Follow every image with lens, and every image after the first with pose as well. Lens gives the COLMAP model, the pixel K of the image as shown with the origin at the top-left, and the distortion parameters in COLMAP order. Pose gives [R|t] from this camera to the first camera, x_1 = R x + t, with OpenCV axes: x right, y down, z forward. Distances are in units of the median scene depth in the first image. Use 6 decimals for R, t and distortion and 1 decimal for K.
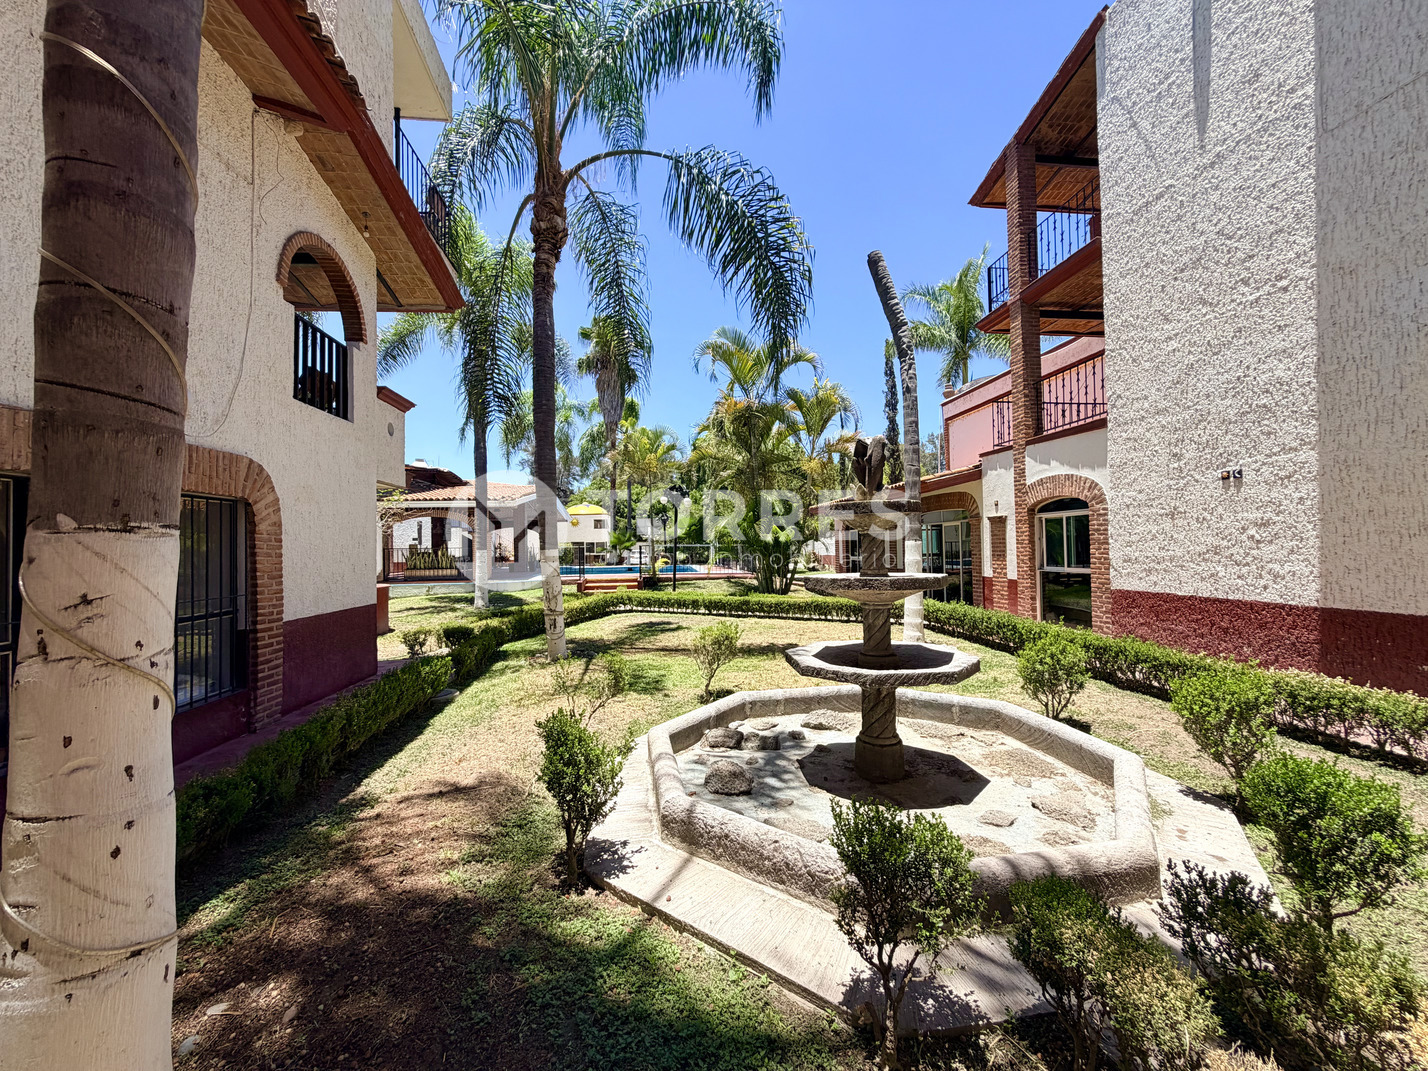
lens RADIAL K [[571.6, 0, 716.7], [0, 571.6, 532.9], [0, 0, 1]] dist [-0.006129, 0.000843]
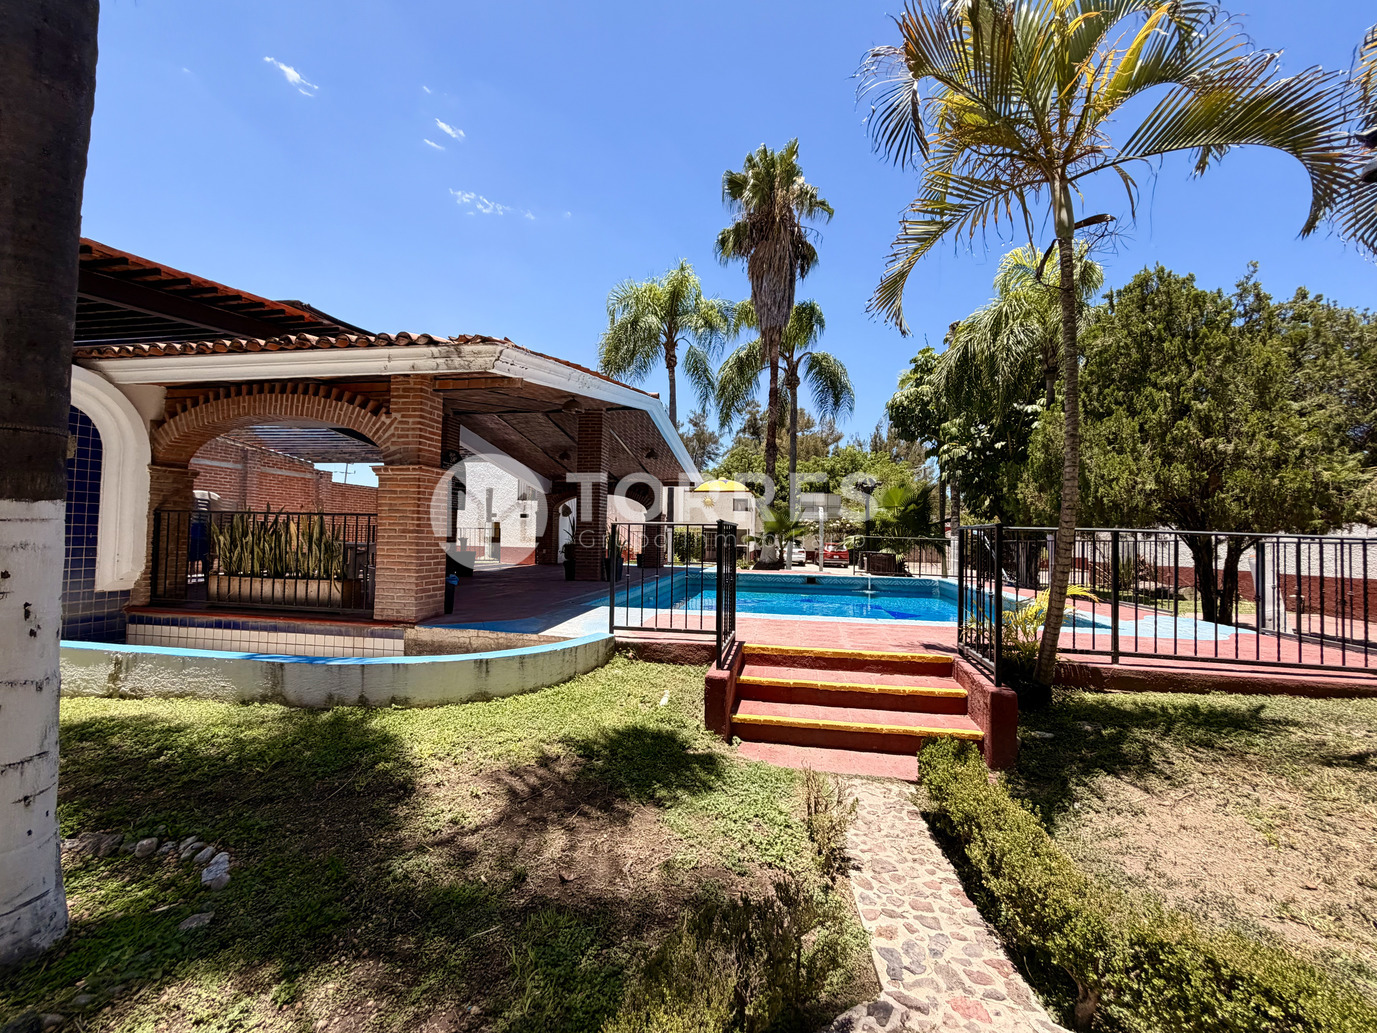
lens RADIAL K [[551.2, 0, 683.5], [0, 551.2, 516.5], [0, 0, 1]] dist [-0.006129, 0.000843]
pose [[0.955459, 0.025965, -0.293978, -0.391961], [-0.029530, 0.999534, -0.007692, 0.049861], [0.293642, 0.016031, 0.955781, 1.685844]]
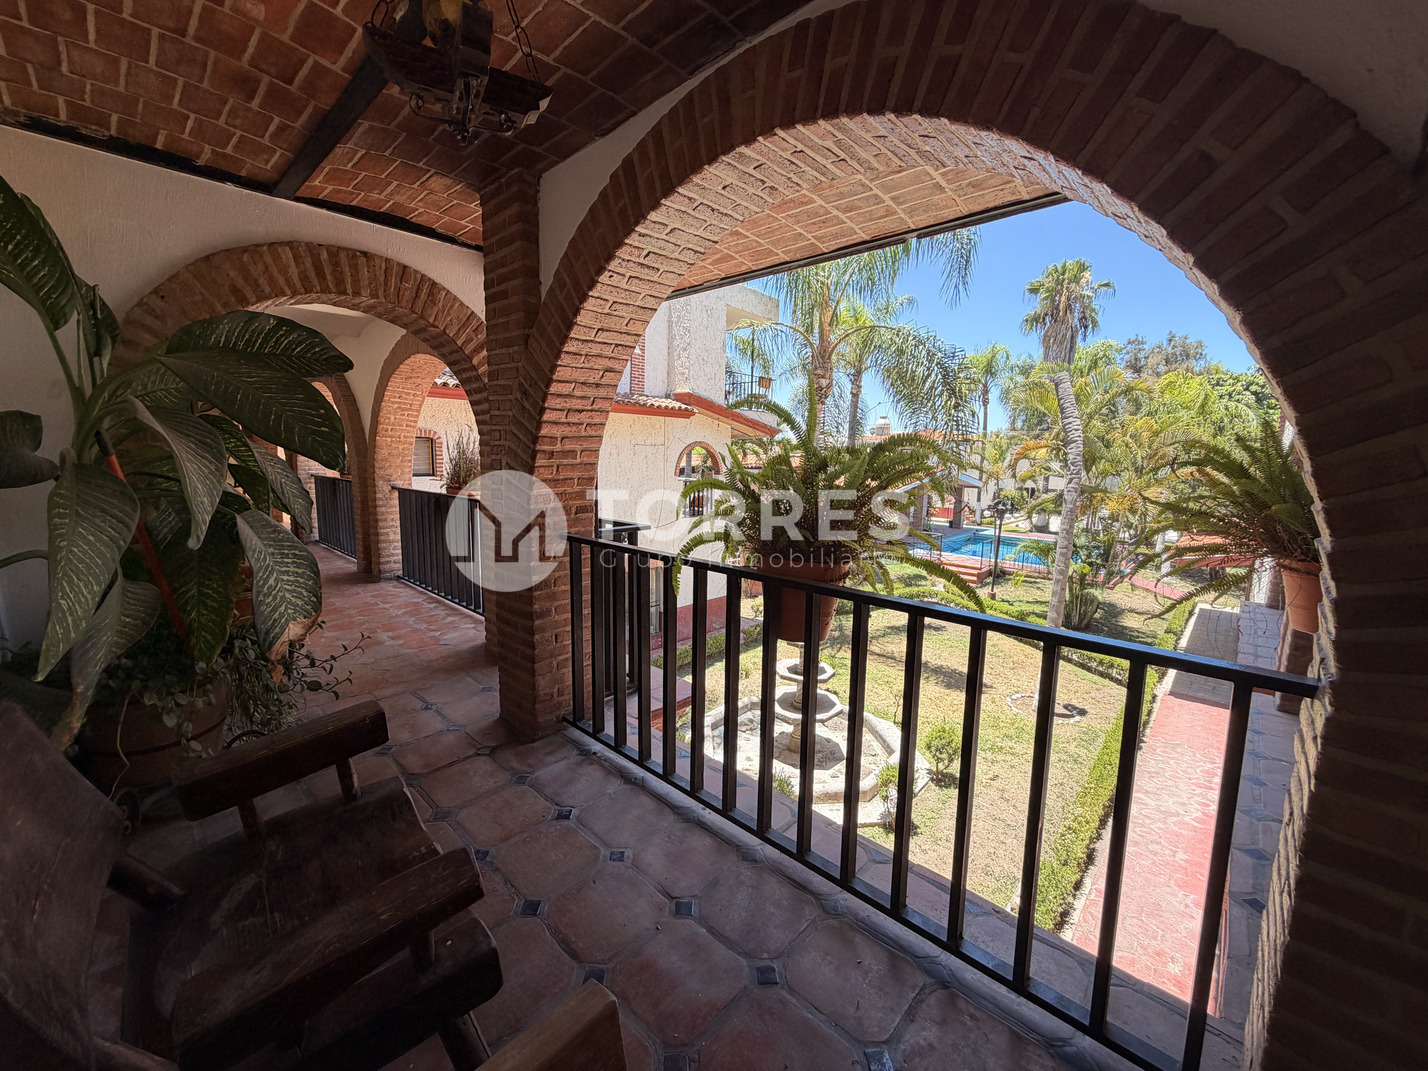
lens RADIAL K [[571.6, 0, 705.1], [0, 571.6, 527.9], [0, 0, 1]] dist [-0.006129, 0.000843]
pose [[0.645127, 0.128587, -0.753178, 0.752510], [-0.011404, 0.987248, 0.158781, -0.376866], [0.763990, -0.093845, 0.638367, -0.317985]]
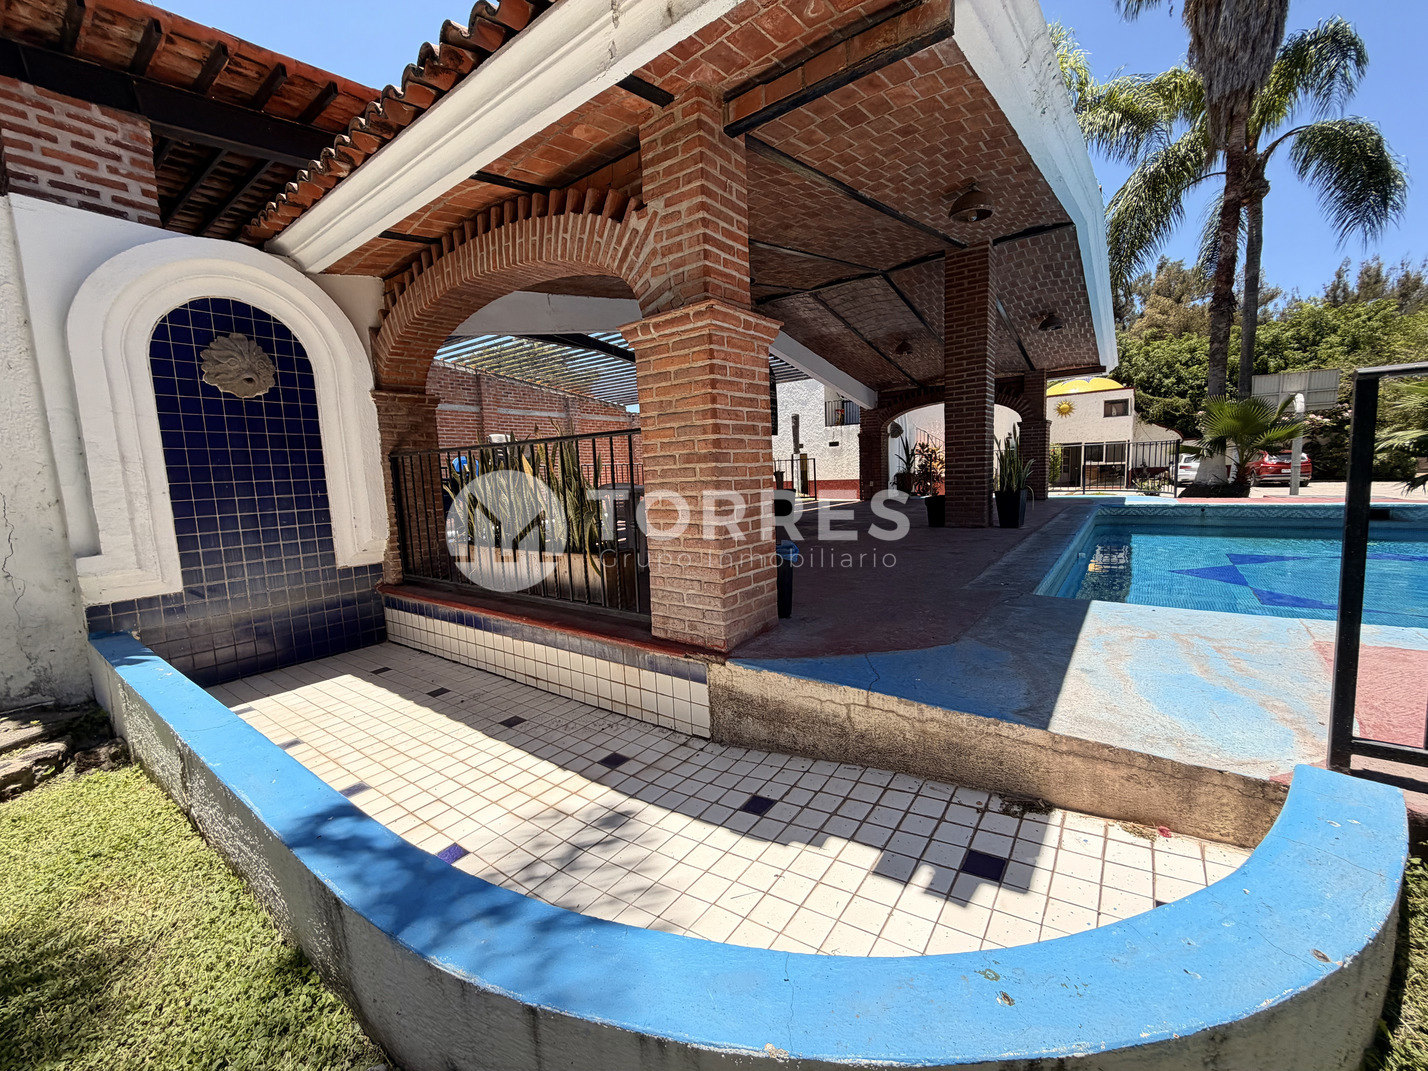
lens RADIAL K [[571.6, 0, 718.5], [0, 571.6, 524.4], [0, 0, 1]] dist [-0.006129, 0.000843]
pose [[0.724413, 0.052434, -0.687369, -0.642429], [0.045385, 0.991312, 0.123451, 0.067825], [0.687870, -0.120626, 0.715740, 1.962821]]
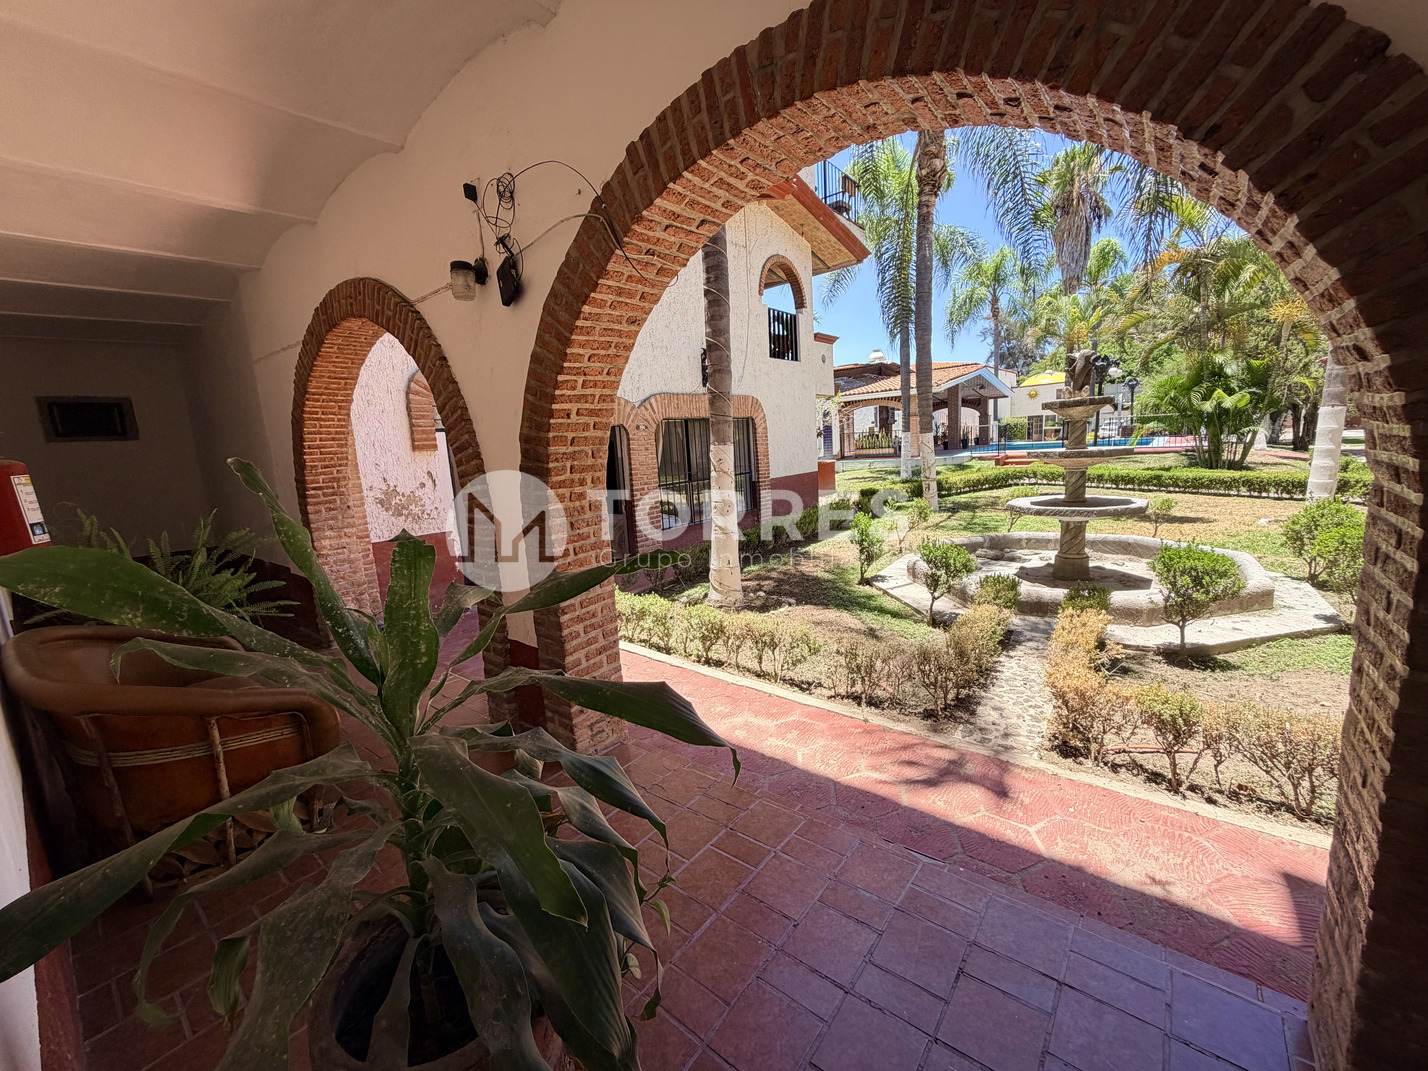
lens RADIAL K [[571.6, 0, 706.6], [0, 571.6, 536.0], [0, 0, 1]] dist [-0.006129, 0.000843]
pose [[0.705911, 0.087317, -0.702898, 0.295603], [0.067322, 0.979608, 0.189301, -0.022115], [0.705094, -0.180950, 0.685638, -0.329037]]
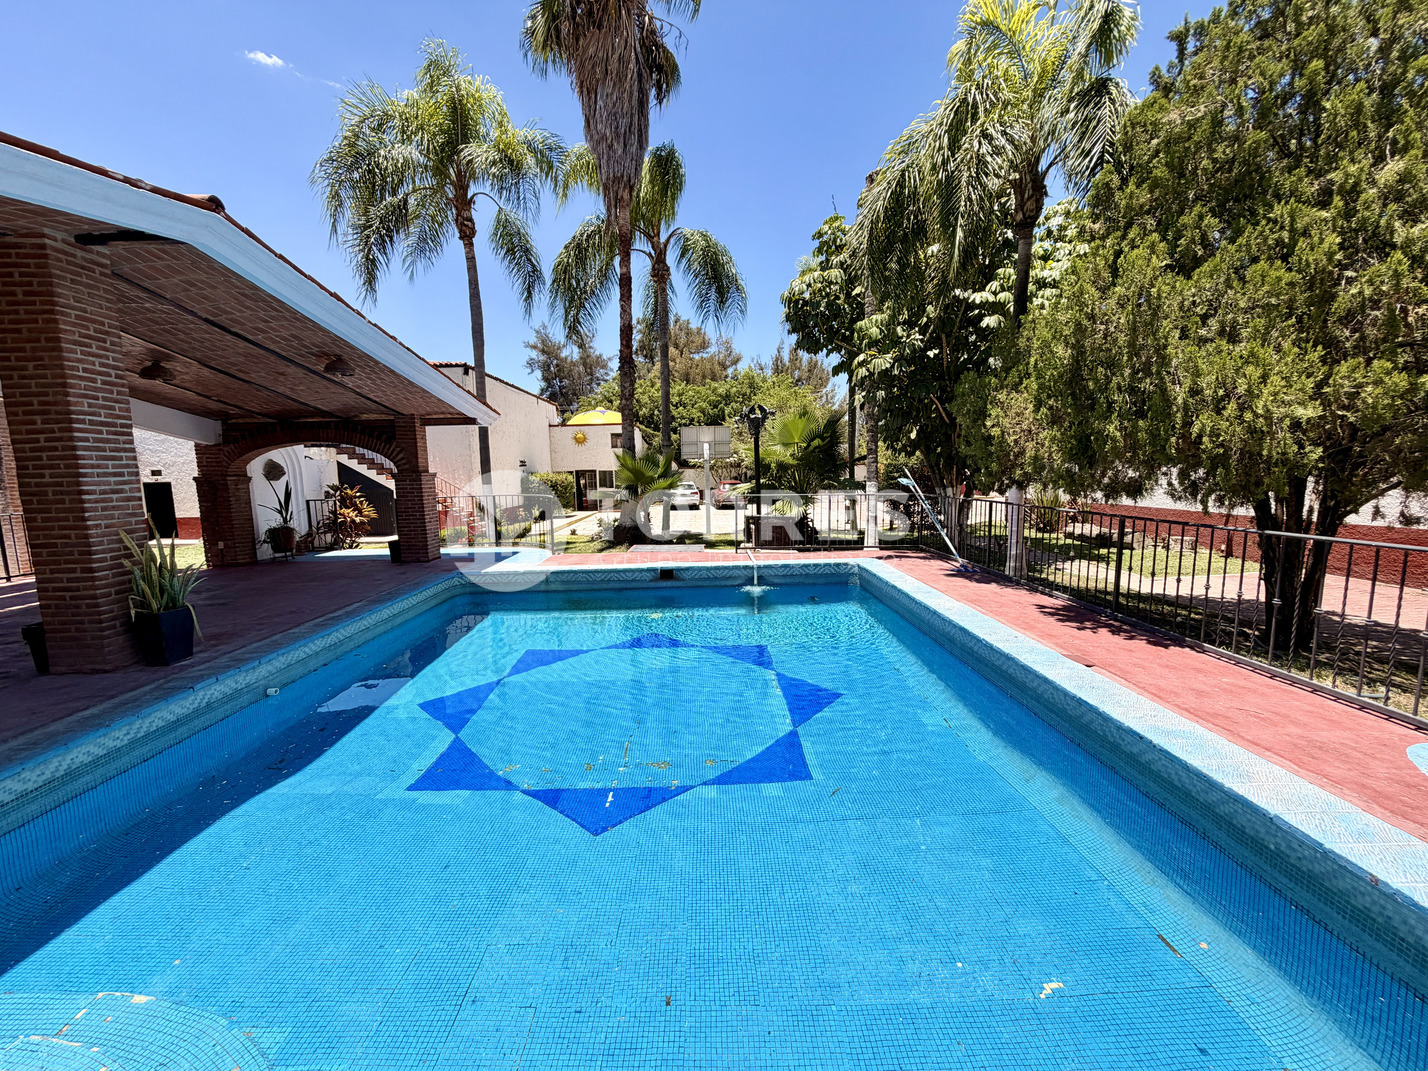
lens RADIAL K [[571.6, 0, 702.7], [0, 571.6, 523.6], [0, 0, 1]] dist [-0.006129, 0.000843]
pose [[0.995326, 0.004320, -0.096473, -0.337970], [0.007426, 0.992618, 0.121058, -0.004703], [0.096284, -0.121209, 0.987946, 2.336725]]
